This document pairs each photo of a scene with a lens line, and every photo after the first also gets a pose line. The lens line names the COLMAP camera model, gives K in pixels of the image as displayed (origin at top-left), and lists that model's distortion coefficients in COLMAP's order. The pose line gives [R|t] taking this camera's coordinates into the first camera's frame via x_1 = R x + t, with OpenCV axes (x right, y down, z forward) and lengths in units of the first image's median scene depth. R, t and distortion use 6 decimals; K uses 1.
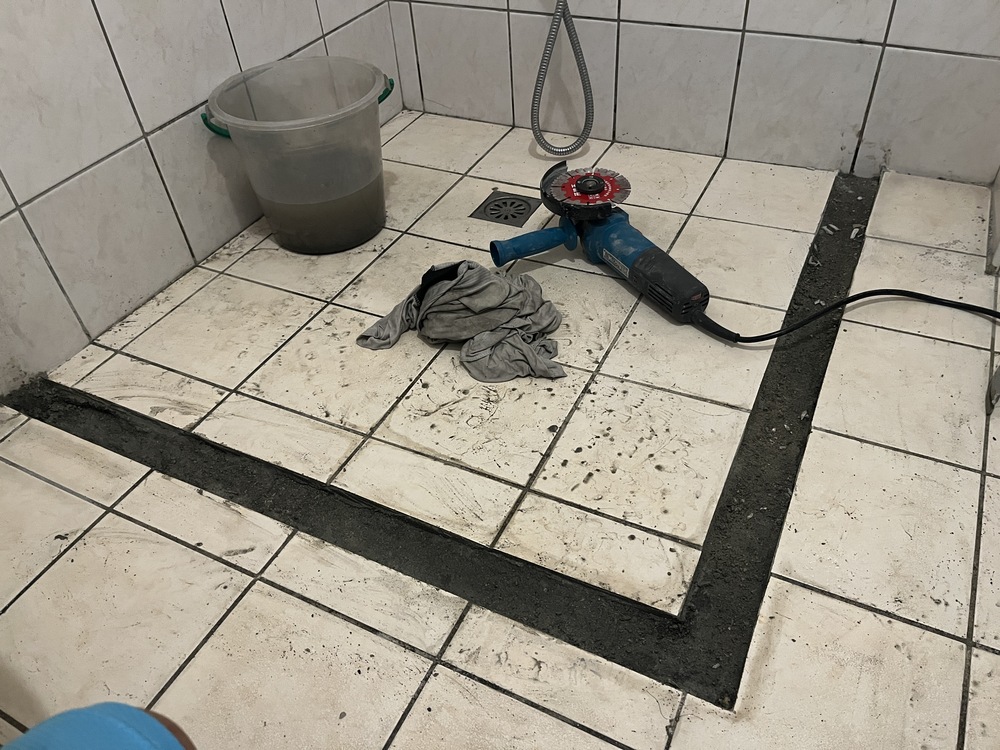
lens RADIAL K [[767.8, 0, 501.1], [0, 767.8, 378.2], [0, 0, 1]] dist [0.061175, -0.093625]
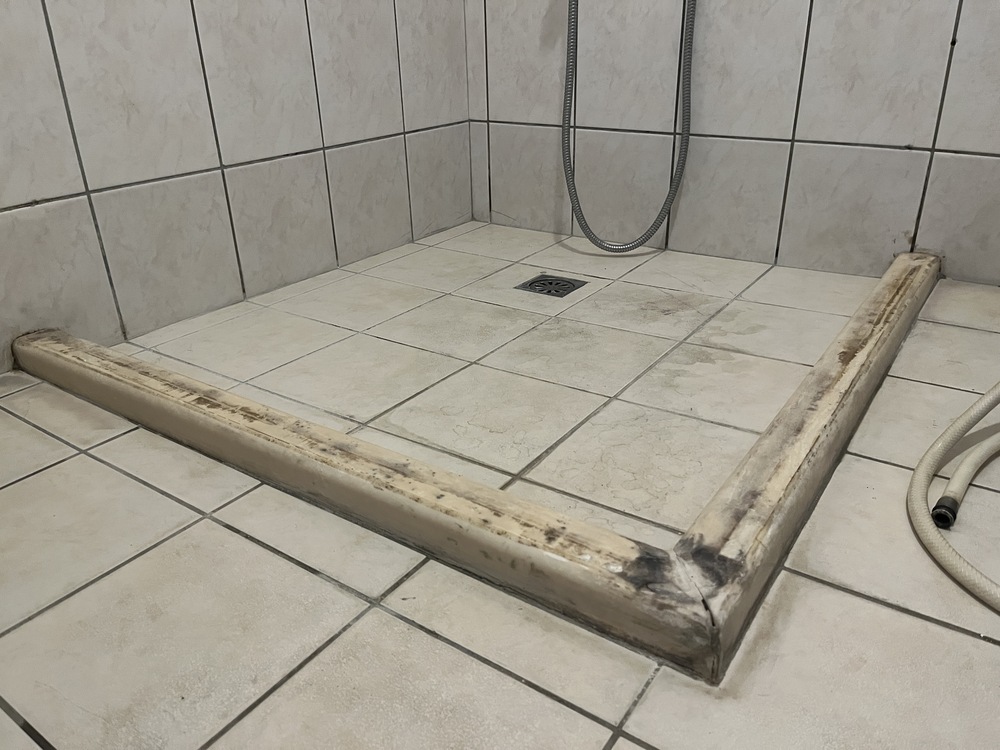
lens RADIAL K [[767.8, 0, 506.0], [0, 767.8, 370.4], [0, 0, 1]] dist [0.061175, -0.093625]
pose [[0.989544, 0.097441, -0.106340, 0.075194], [-0.124201, 0.950515, -0.284774, 0.205201], [0.073329, 0.295004, 0.952678, 0.070668]]
